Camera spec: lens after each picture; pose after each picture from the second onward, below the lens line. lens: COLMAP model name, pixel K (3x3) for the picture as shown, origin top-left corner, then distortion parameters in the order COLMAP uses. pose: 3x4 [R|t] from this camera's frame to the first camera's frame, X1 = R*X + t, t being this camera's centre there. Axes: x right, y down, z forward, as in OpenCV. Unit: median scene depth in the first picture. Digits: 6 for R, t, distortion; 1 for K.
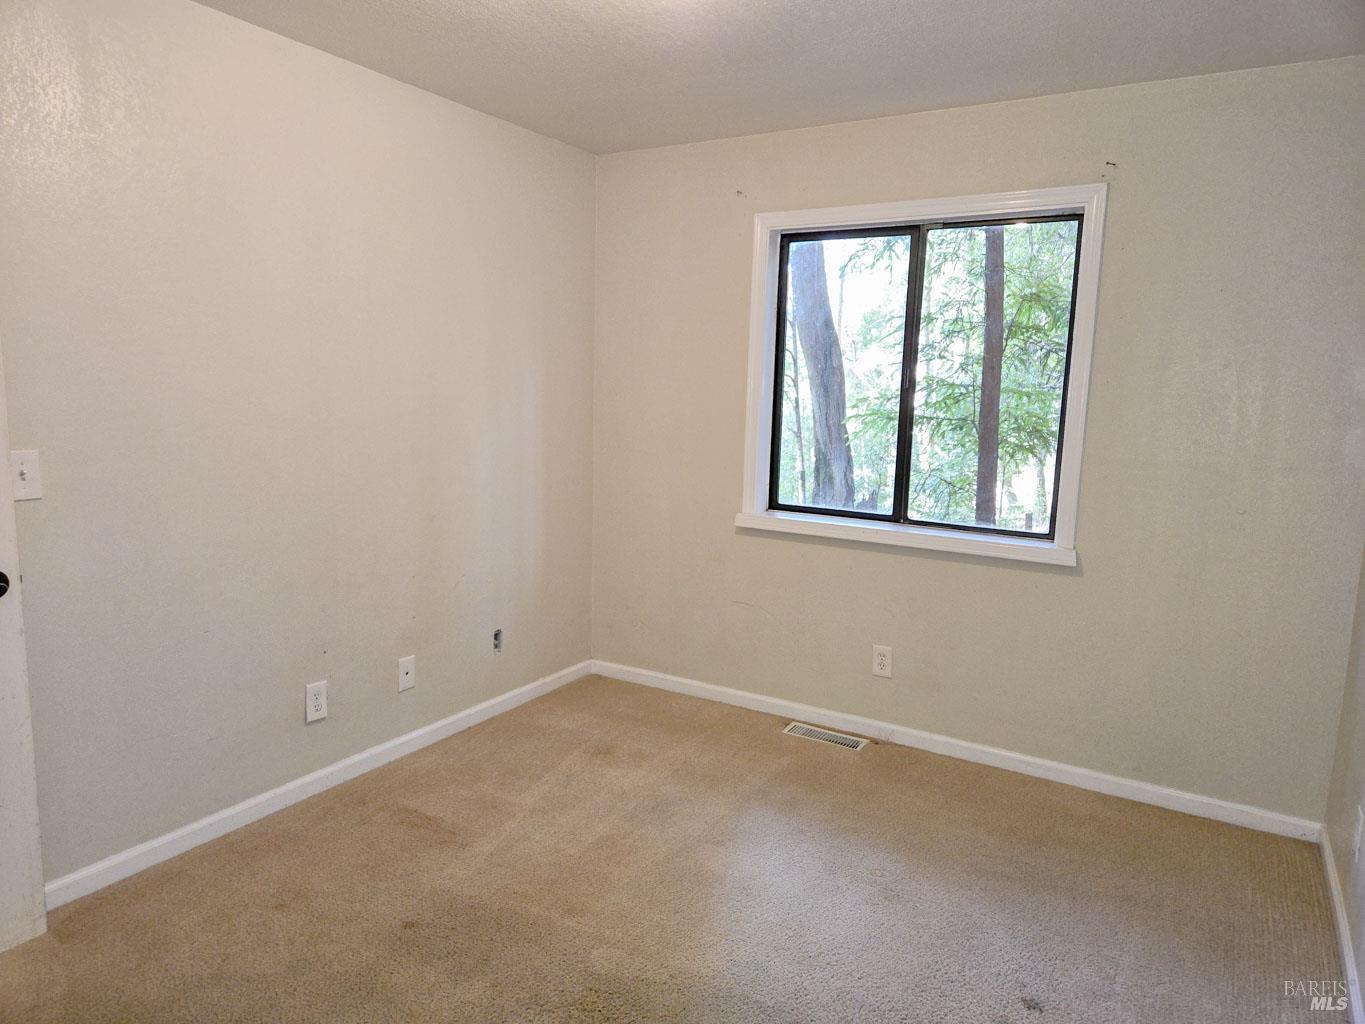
lens RADIAL K [[898.0, 0, 678.0], [0, 898.0, 513.0], [0, 0, 1]] dist [0.090388, -0.071439]
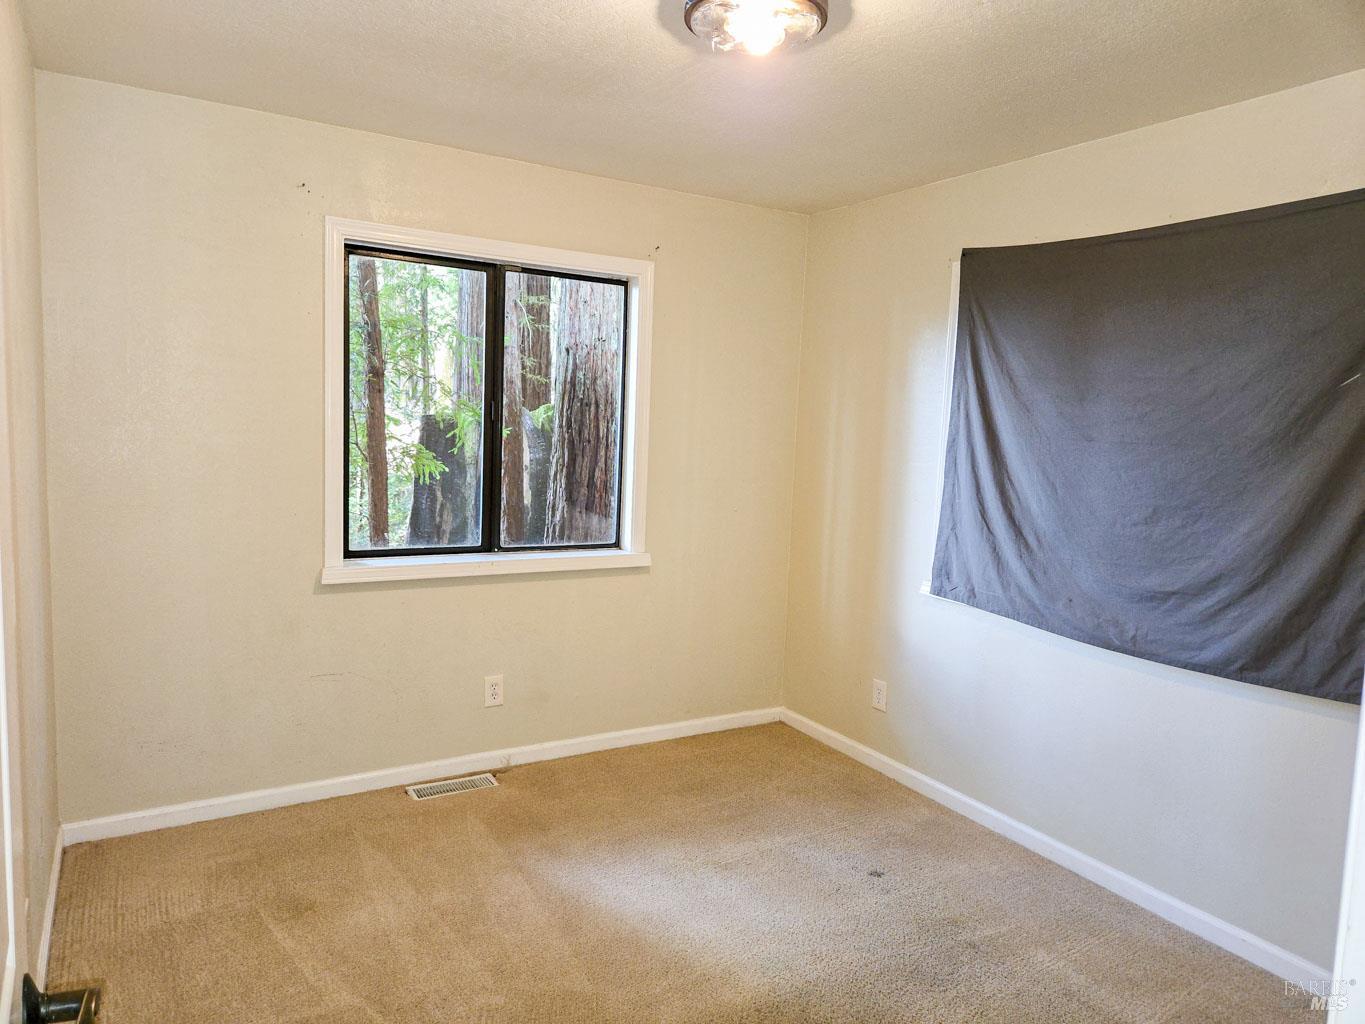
lens RADIAL K [[898.0, 0, 678.0], [0, 898.0, 513.0], [0, 0, 1]] dist [0.090388, -0.071439]
pose [[0.491498, -0.099864, 0.865134, -0.531850], [0.101853, 0.993178, 0.056780, -0.070008], [-0.864902, 0.060209, 0.498316, 0.314007]]
